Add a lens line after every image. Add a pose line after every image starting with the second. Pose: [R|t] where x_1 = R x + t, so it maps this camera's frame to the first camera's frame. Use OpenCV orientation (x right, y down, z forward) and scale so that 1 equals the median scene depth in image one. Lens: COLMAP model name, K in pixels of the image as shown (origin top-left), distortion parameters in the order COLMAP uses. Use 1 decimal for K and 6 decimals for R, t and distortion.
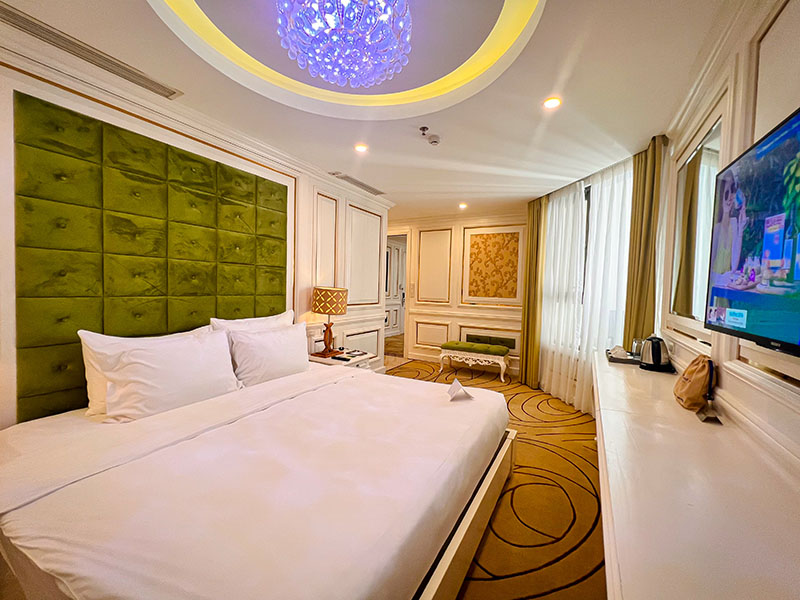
lens RADIAL K [[324.6, 0, 389.4], [0, 324.6, 299.8], [0, 0, 1]] dist [-0.000665, -0.000102]
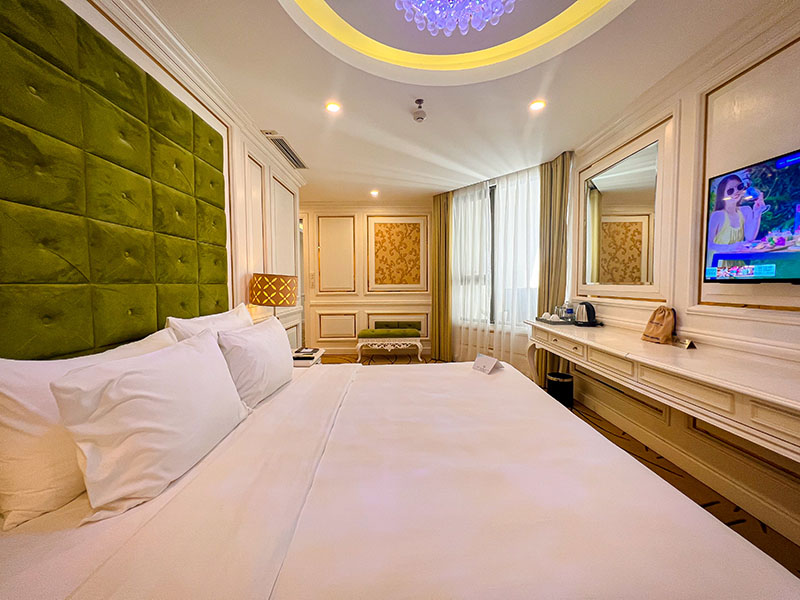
lens RADIAL K [[324.6, 0, 389.4], [0, 324.6, 299.8], [0, 0, 1]] dist [-0.000665, -0.000102]
pose [[0.861530, -0.056182, 0.504588, -0.287769], [0.048981, 0.998420, 0.027536, 0.015202], [-0.505338, 0.000992, 0.862921, 0.130115]]
